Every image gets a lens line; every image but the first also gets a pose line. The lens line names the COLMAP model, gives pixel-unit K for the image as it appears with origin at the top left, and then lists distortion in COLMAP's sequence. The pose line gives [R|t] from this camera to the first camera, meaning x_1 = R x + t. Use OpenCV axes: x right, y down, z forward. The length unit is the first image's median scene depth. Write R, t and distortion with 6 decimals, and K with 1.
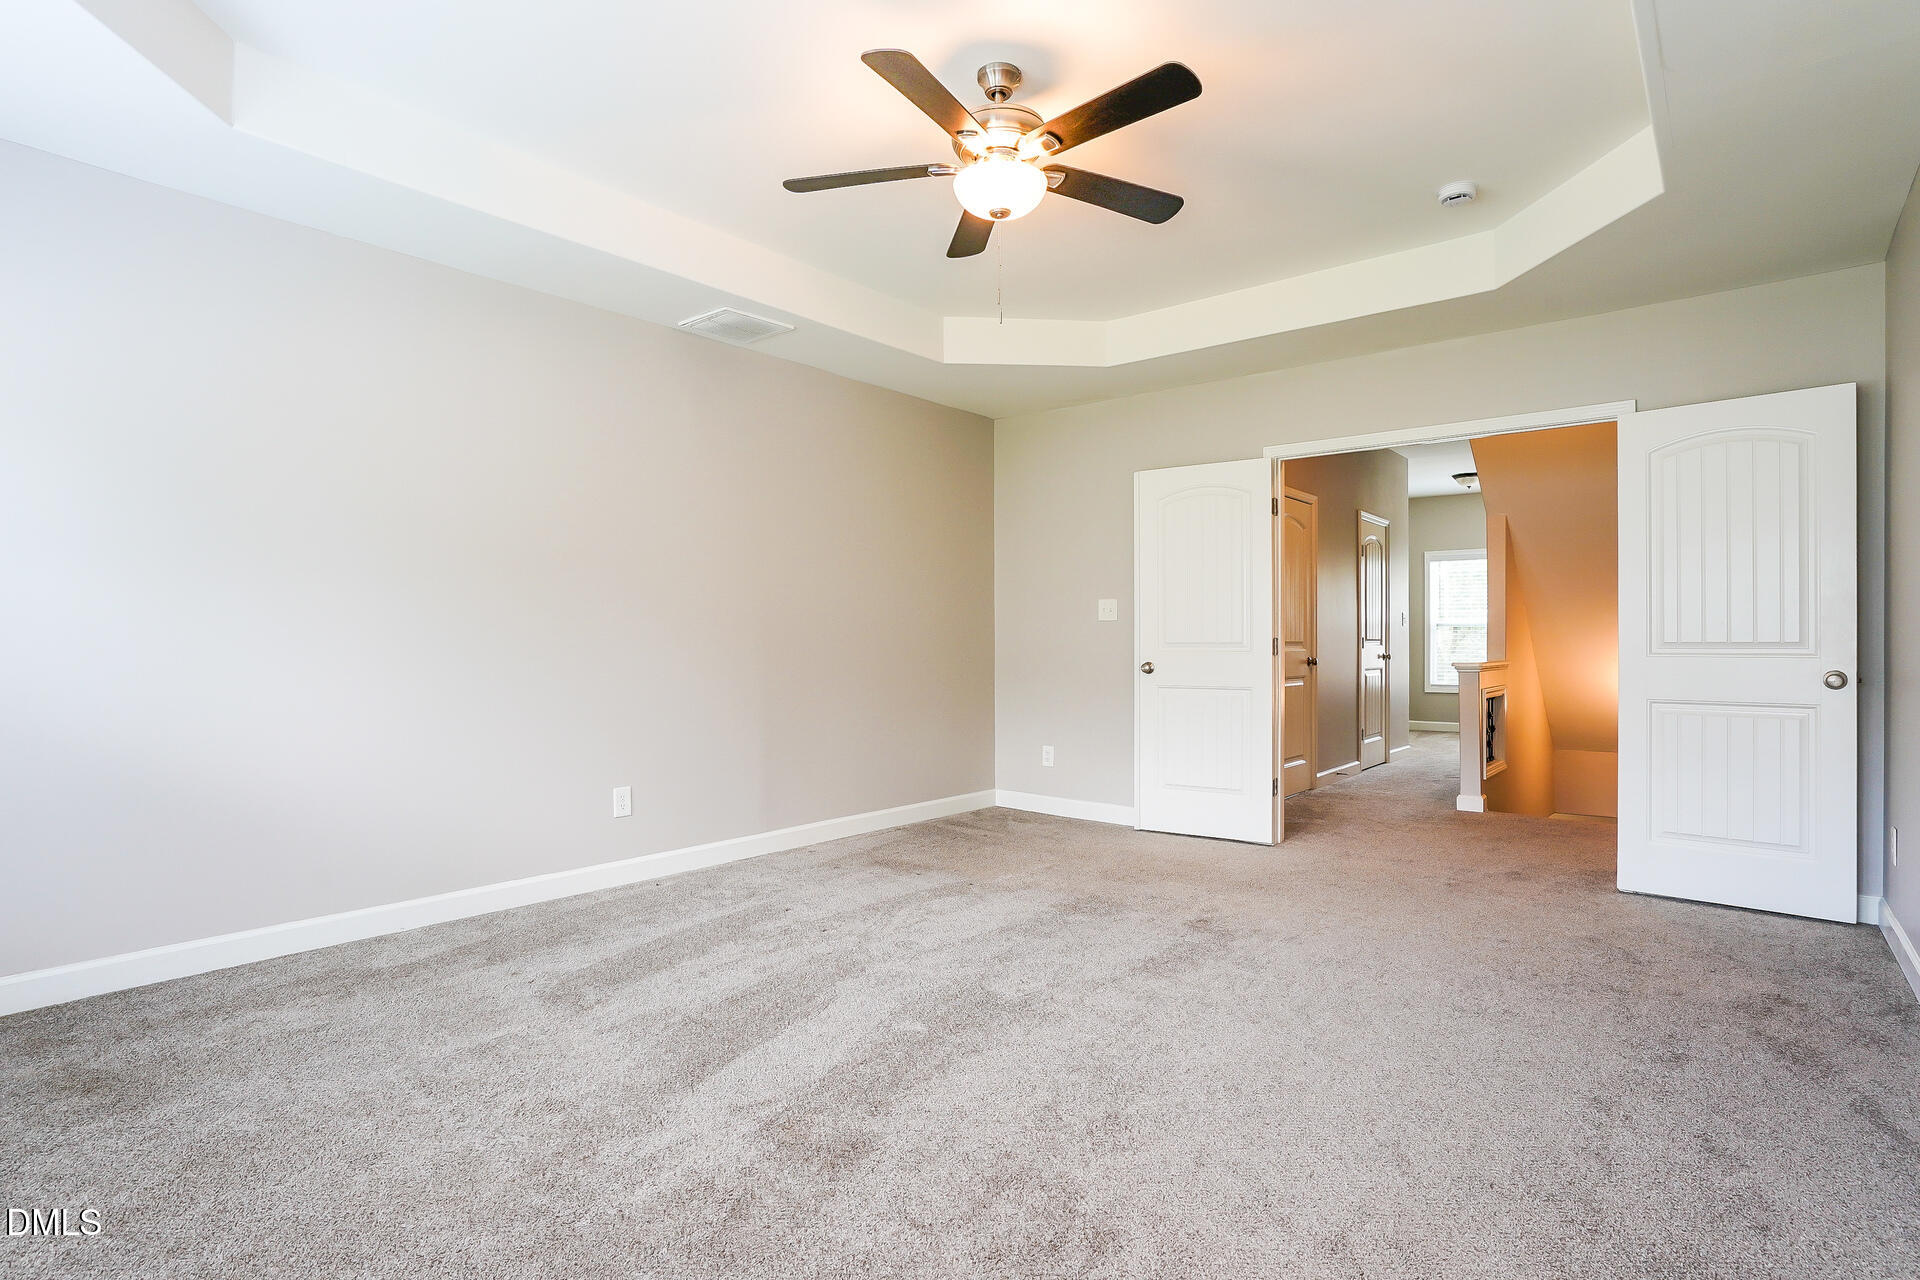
lens RADIAL K [[960.2, 0, 932.1], [0, 960.2, 644.6], [0, 0, 1]] dist [-0.000472, -0.000357]
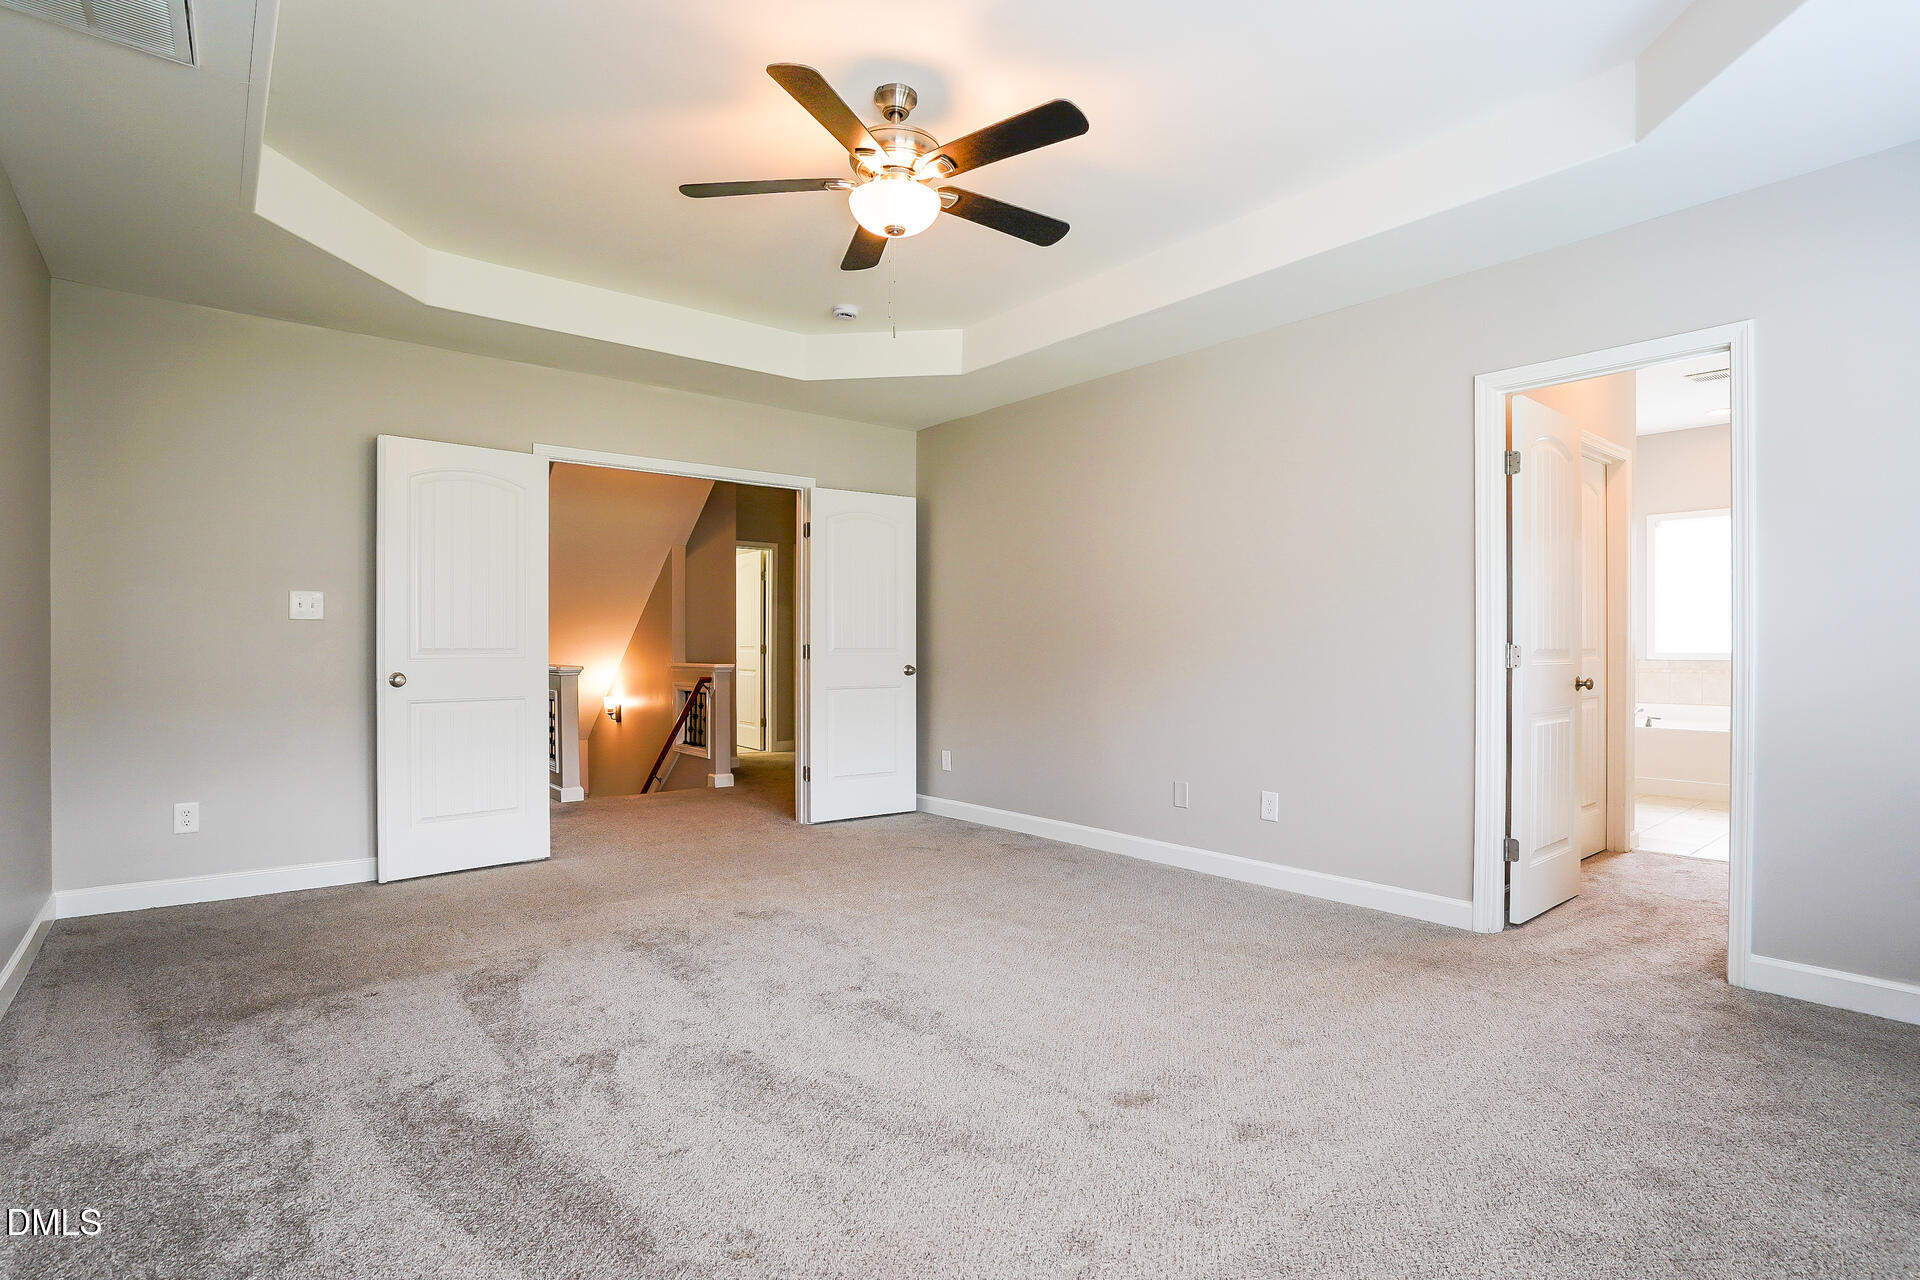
lens RADIAL K [[960.2, 0, 932.1], [0, 960.2, 644.6], [0, 0, 1]] dist [-0.000472, -0.000357]
pose [[0.208601, 0.002376, 0.977998, -0.672701], [0.003894, 0.999987, -0.003260, -0.000941], [-0.977993, 0.004489, 0.208590, 0.551011]]
